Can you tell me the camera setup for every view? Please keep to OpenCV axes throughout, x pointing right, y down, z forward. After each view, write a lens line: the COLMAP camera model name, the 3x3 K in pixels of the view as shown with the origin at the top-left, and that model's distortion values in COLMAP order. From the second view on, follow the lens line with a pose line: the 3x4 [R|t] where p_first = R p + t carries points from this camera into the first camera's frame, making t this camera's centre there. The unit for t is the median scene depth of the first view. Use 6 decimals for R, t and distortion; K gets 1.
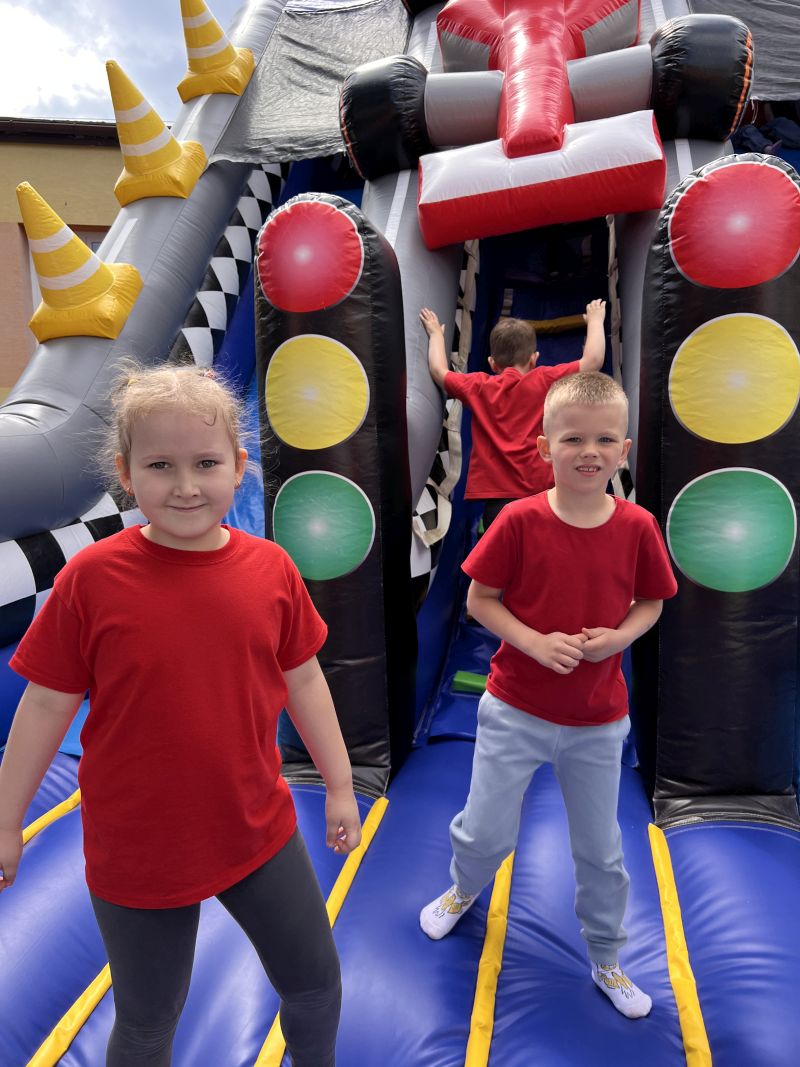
lens RADIAL K [[791.1, 0, 399.6], [0, 791.1, 536.9], [0, 0, 1]] dist [0.042194, -0.064494]
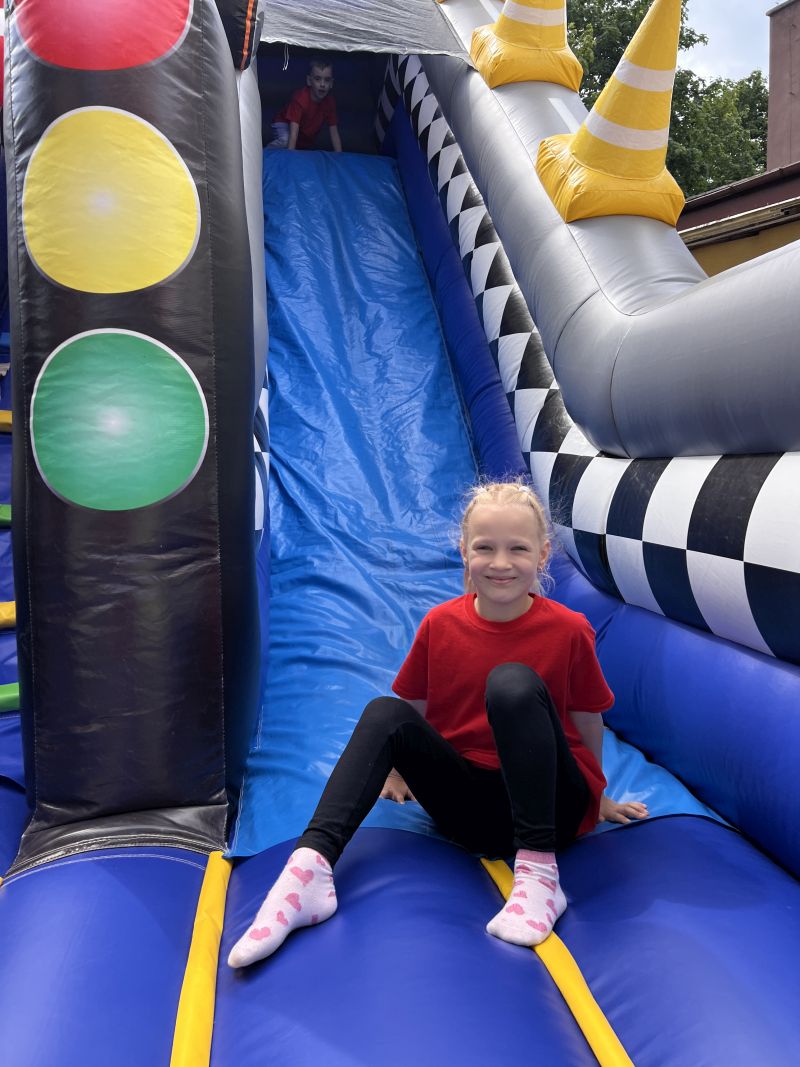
lens RADIAL K [[780.3, 0, 385.6], [0, 780.3, 527.7], [0, 0, 1]] dist [0.050085, -0.058170]
pose [[0.933903, -0.010979, 0.357359, 0.396289], [0.039966, 0.996470, -0.073832, 0.144412], [-0.355286, 0.083234, 0.931044, 0.287280]]
